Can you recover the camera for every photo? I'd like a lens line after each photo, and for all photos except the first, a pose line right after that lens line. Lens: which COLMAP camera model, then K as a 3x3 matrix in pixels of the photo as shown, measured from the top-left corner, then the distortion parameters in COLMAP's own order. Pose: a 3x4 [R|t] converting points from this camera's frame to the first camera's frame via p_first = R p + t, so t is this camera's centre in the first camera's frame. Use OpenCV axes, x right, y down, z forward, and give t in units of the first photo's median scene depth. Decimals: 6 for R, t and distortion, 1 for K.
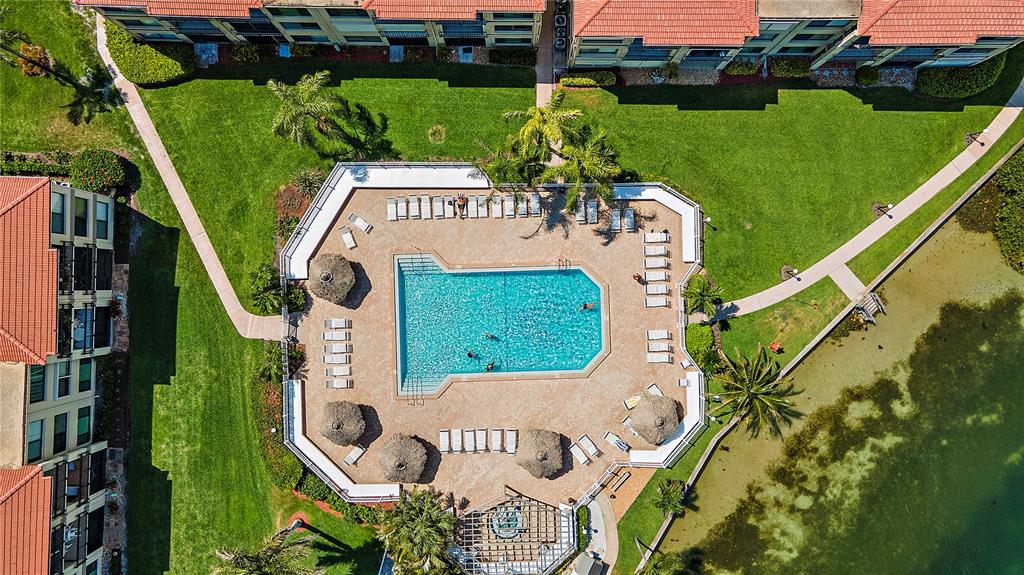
lens RADIAL K [[743.1, 0, 512.0], [0, 743.1, 287.5], [0, 0, 1]] dist [0.033345, -0.001659]
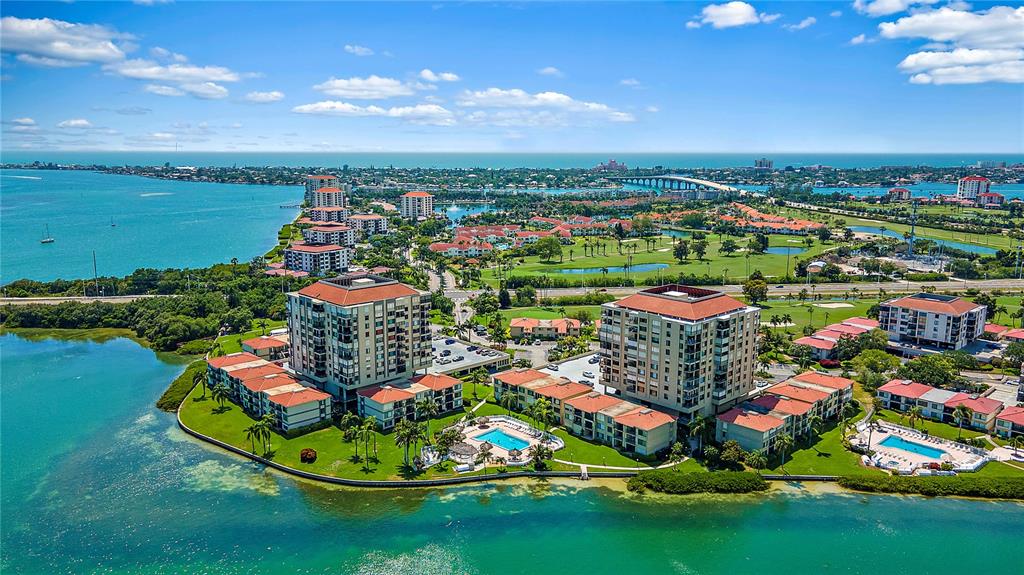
lens RADIAL K [[745.7, 0, 516.6], [0, 745.7, 275.3], [0, 0, 1]] dist [0.039094, 0.001482]
pose [[0.704437, 0.118090, -0.699874, 2.439801], [-0.709765, 0.115139, -0.694965, 2.399524], [-0.001486, 0.986305, 0.164924, -0.409748]]
